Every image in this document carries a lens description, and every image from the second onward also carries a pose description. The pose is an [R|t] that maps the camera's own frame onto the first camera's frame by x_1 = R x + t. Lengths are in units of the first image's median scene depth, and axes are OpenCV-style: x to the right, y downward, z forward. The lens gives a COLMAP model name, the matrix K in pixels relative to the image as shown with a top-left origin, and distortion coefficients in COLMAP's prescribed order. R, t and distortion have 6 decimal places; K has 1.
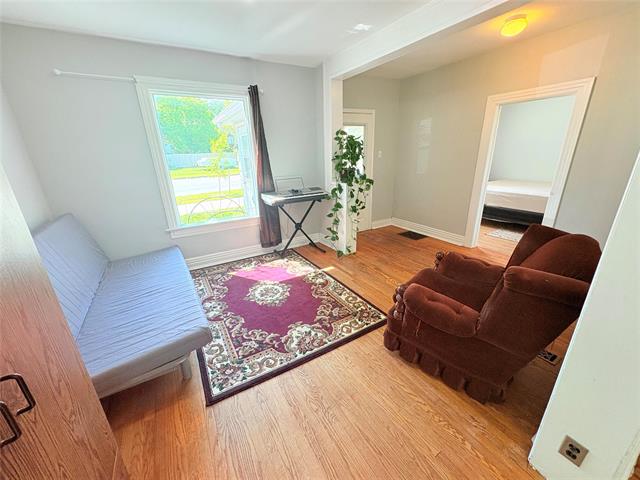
lens RADIAL K [[255.1, 0, 320.0], [0, 255.1, 240.0], [0, 0, 1]] dist [0.001178, 0.000263]
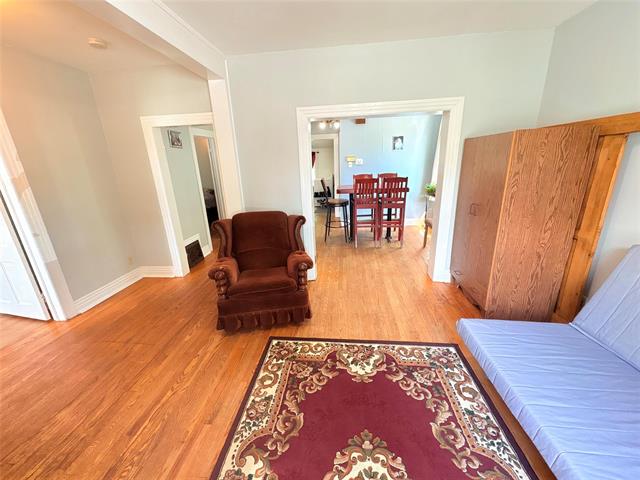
lens RADIAL K [[255.1, 0, 320.0], [0, 255.1, 240.0], [0, 0, 1]] dist [0.001178, 0.000263]
pose [[-0.804521, -0.116858, 0.582314, -0.270522], [0.258090, 0.814255, 0.519979, -0.311678], [-0.534916, 0.568624, -0.624926, 0.890042]]
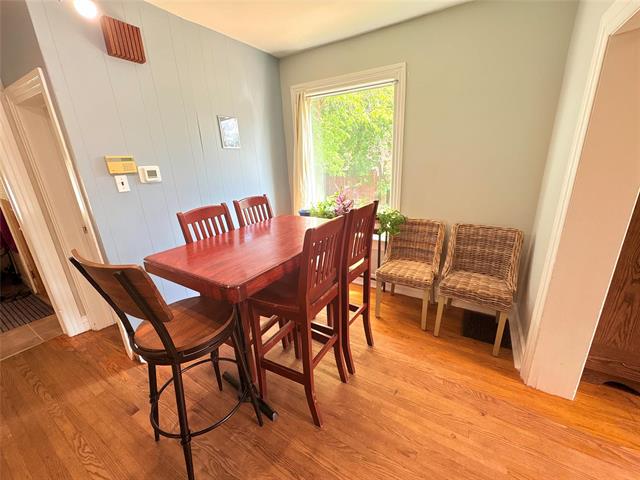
lens RADIAL K [[255.1, 0, 320.0], [0, 255.1, 240.0], [0, 0, 1]] dist [0.001178, 0.000263]
pose [[-0.880324, 0.203902, -0.428314, 0.469003], [-0.091377, 0.813108, 0.574896, -0.054612], [0.465489, 0.545233, -0.697167, 0.122367]]
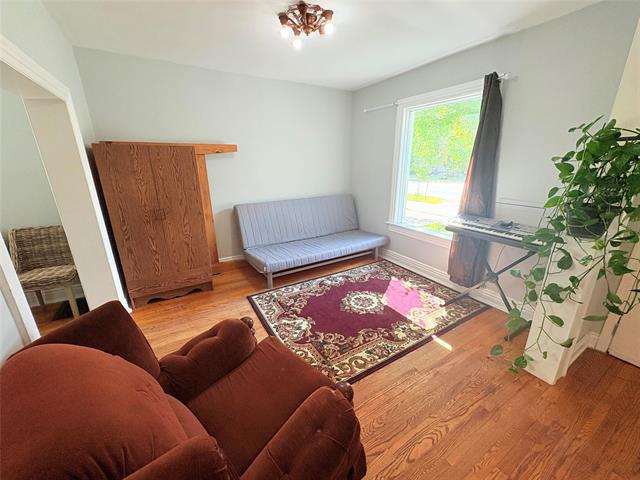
lens RADIAL K [[255.1, 0, 320.0], [0, 255.1, 240.0], [0, 0, 1]] dist [0.001178, 0.000263]
pose [[0.006300, 0.321528, -0.946879, 0.553604], [-0.329413, 0.894713, 0.301622, -0.211948], [0.944165, 0.310014, 0.111552, 0.546520]]
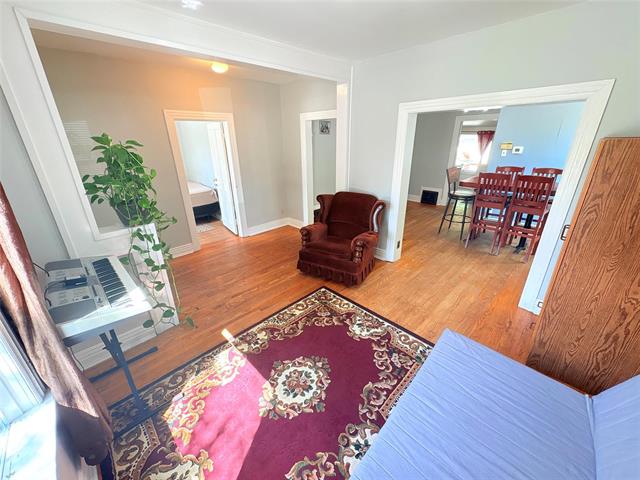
lens RADIAL K [[255.1, 0, 320.0], [0, 255.1, 240.0], [0, 0, 1]] dist [0.001178, 0.000263]
pose [[-0.245466, -0.327993, 0.912232, -0.582431], [0.344355, 0.850148, 0.398331, -0.297154], [-0.906182, 0.411909, -0.095736, 0.716574]]
